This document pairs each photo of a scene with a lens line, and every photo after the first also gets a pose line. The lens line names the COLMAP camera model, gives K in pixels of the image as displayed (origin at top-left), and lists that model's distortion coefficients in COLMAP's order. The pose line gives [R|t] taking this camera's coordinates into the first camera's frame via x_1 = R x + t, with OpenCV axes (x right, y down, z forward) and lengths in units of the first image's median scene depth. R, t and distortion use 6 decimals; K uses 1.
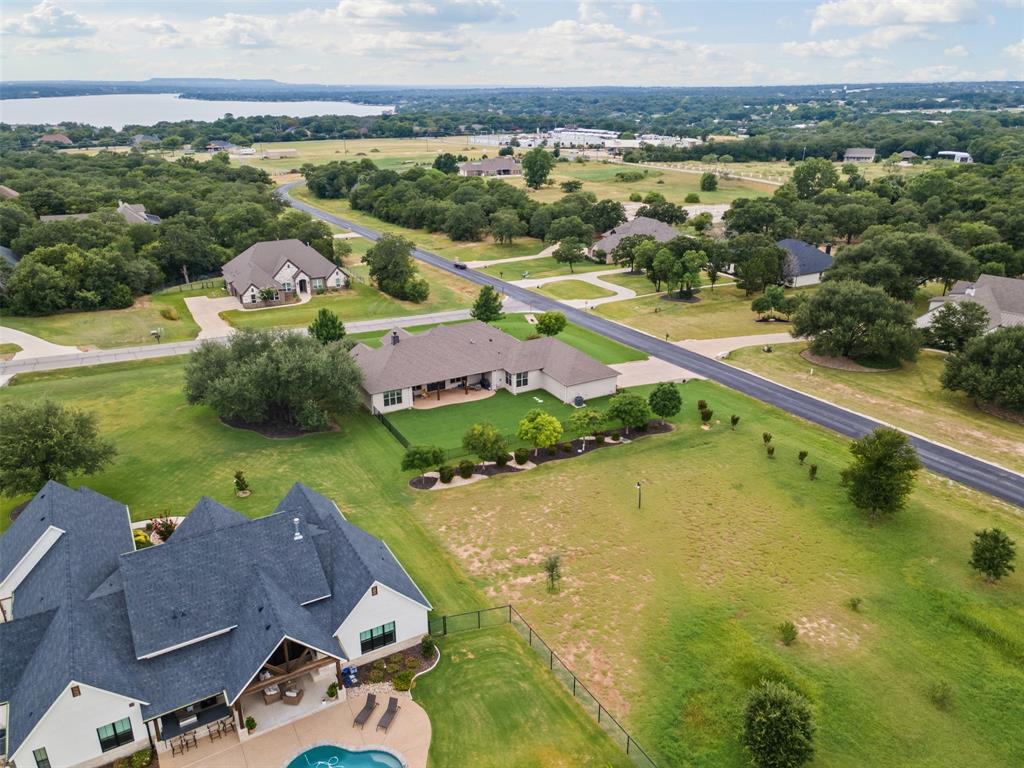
lens RADIAL K [[731.0, 0, 510.2], [0, 731.0, 419.6], [0, 0, 1]] dist [0.066357, 0.003722]
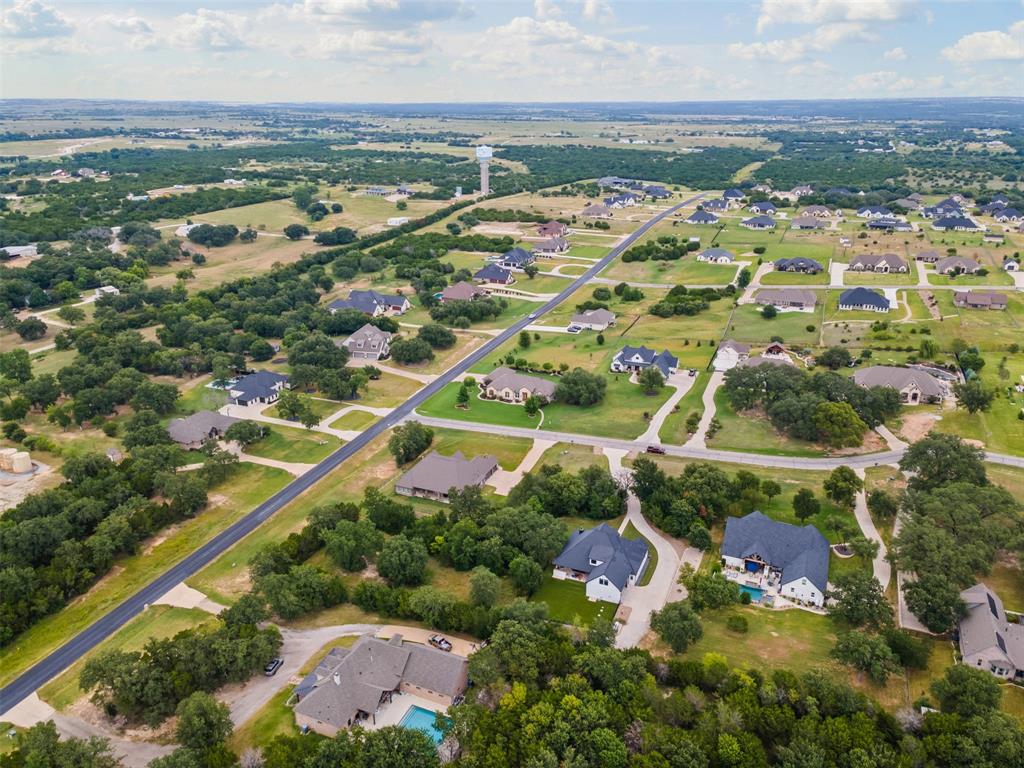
lens RADIAL K [[749.6, 0, 512.0], [0, 749.6, 384.0], [0, 0, 1]] dist [0.033870, 0.010252]
pose [[-0.613516, -0.278055, 0.739110, -2.500758], [0.327542, 0.762048, 0.558569, -1.960194], [-0.718550, 0.584781, -0.376454, 2.424972]]
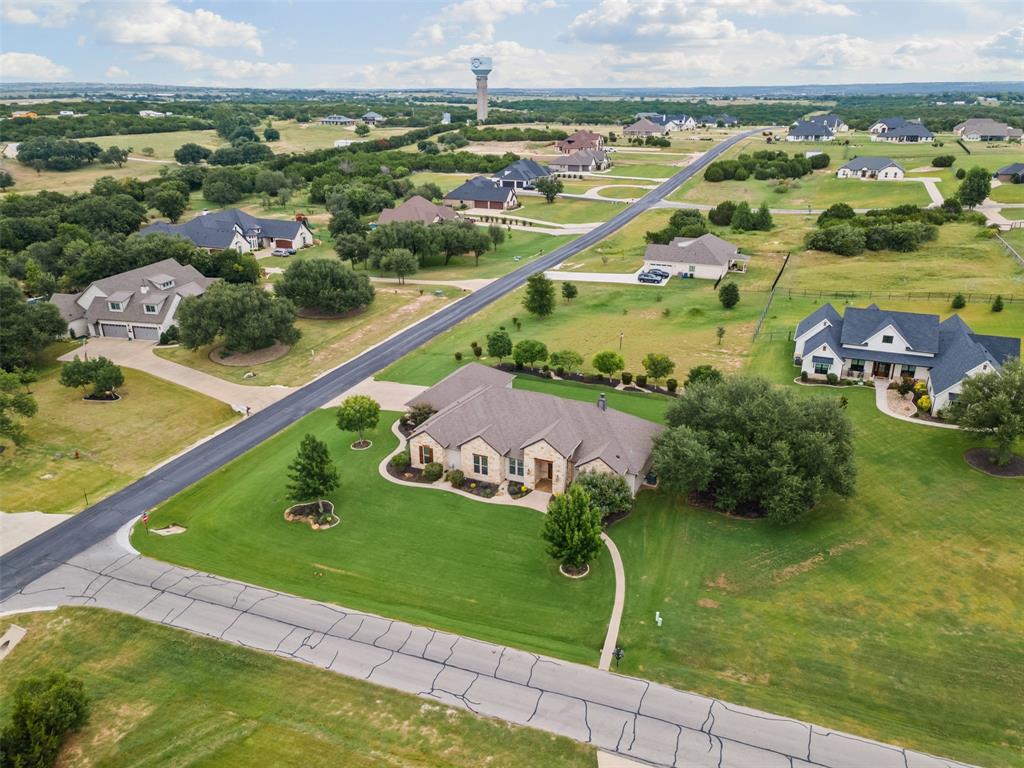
lens RADIAL K [[749.6, 0, 512.0], [0, 749.6, 384.0], [0, 0, 1]] dist [0.033870, 0.010252]
pose [[-0.602482, -0.288005, 0.744358, -0.780792], [0.331236, 0.758291, 0.561497, -0.696130], [-0.726153, 0.584849, -0.361459, 1.492249]]
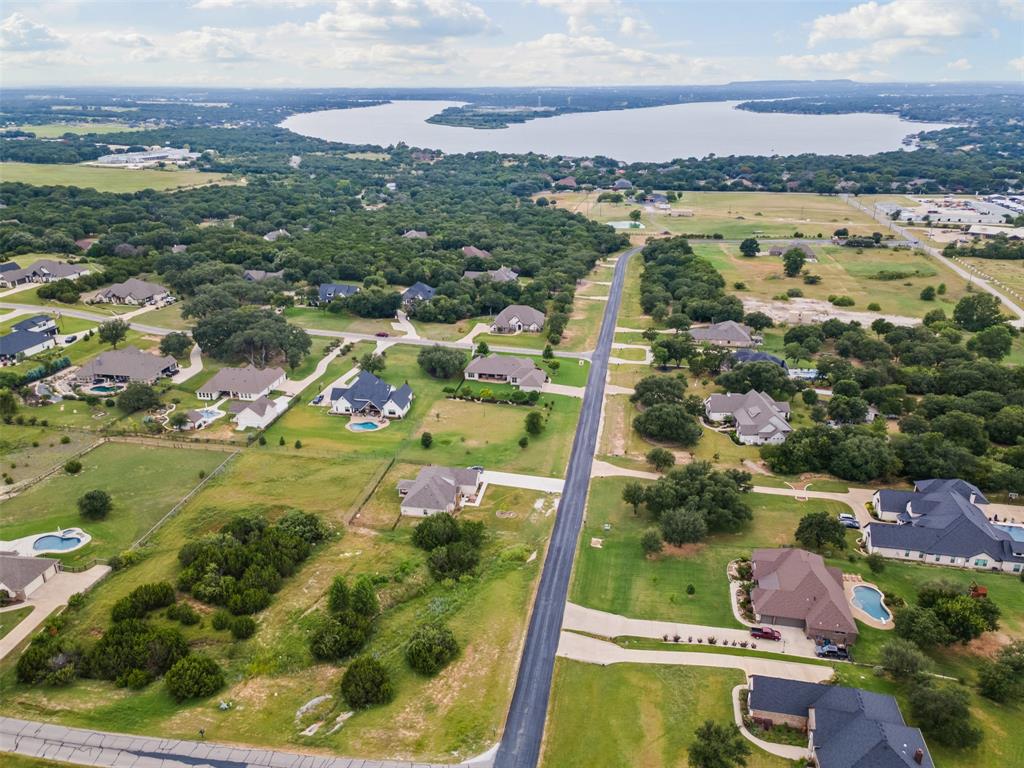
lens RADIAL K [[731.0, 0, 510.2], [0, 731.0, 419.6], [0, 0, 1]] dist [0.066357, 0.003722]
pose [[0.778545, 0.263600, -0.569546, 1.838300], [-0.263837, 0.960896, 0.084072, -0.157824], [0.569436, 0.084814, 0.817648, -1.448083]]
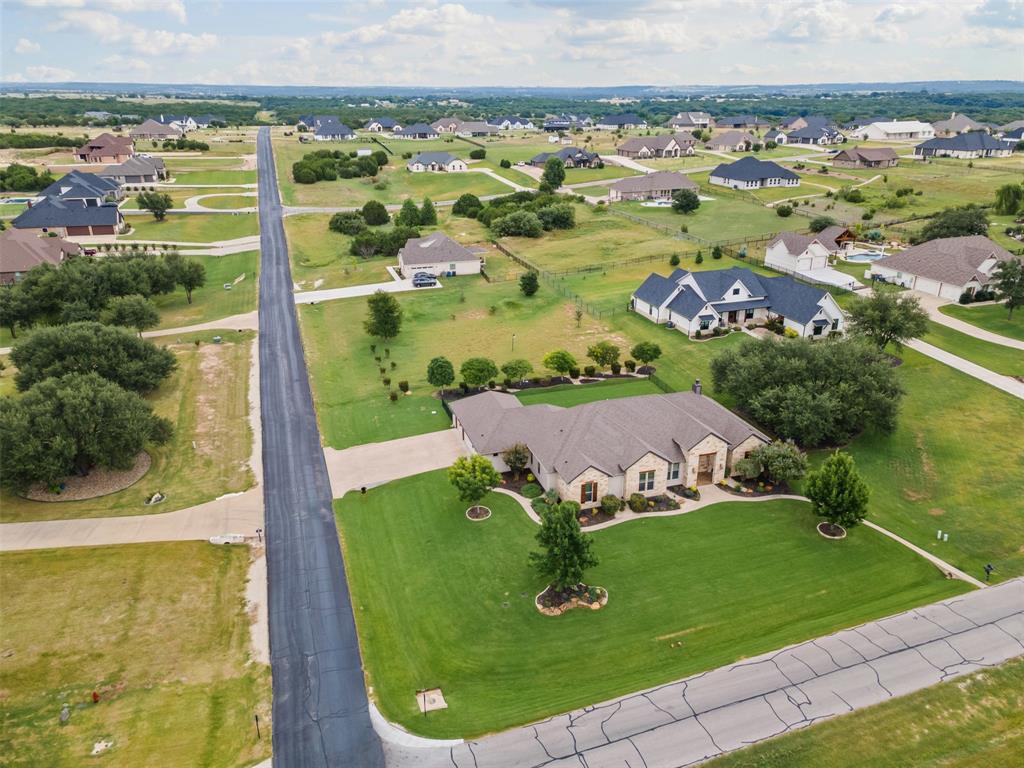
lens RADIAL K [[749.6, 0, 512.0], [0, 749.6, 384.0], [0, 0, 1]] dist [0.033870, 0.010252]
pose [[-0.981030, -0.069728, 0.180881, -0.107432], [0.080699, 0.701487, 0.708099, -0.830868], [-0.176260, 0.709263, -0.682552, 1.789324]]
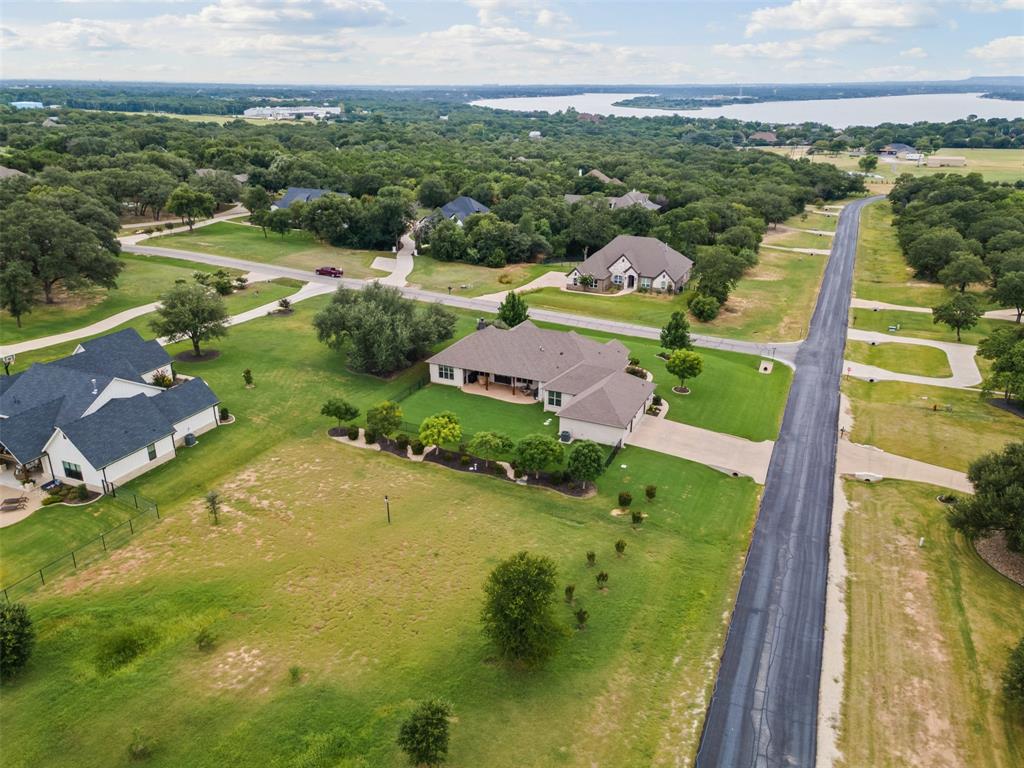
lens RADIAL K [[745.3, 0, 530.1], [0, 745.3, 423.0], [0, 0, 1]] dist [0.089272, 0.001637]
pose [[0.627148, 0.338085, -0.701701, 0.767113], [-0.343002, 0.928707, 0.140900, -0.168385], [0.699311, 0.152320, 0.698401, 0.339267]]
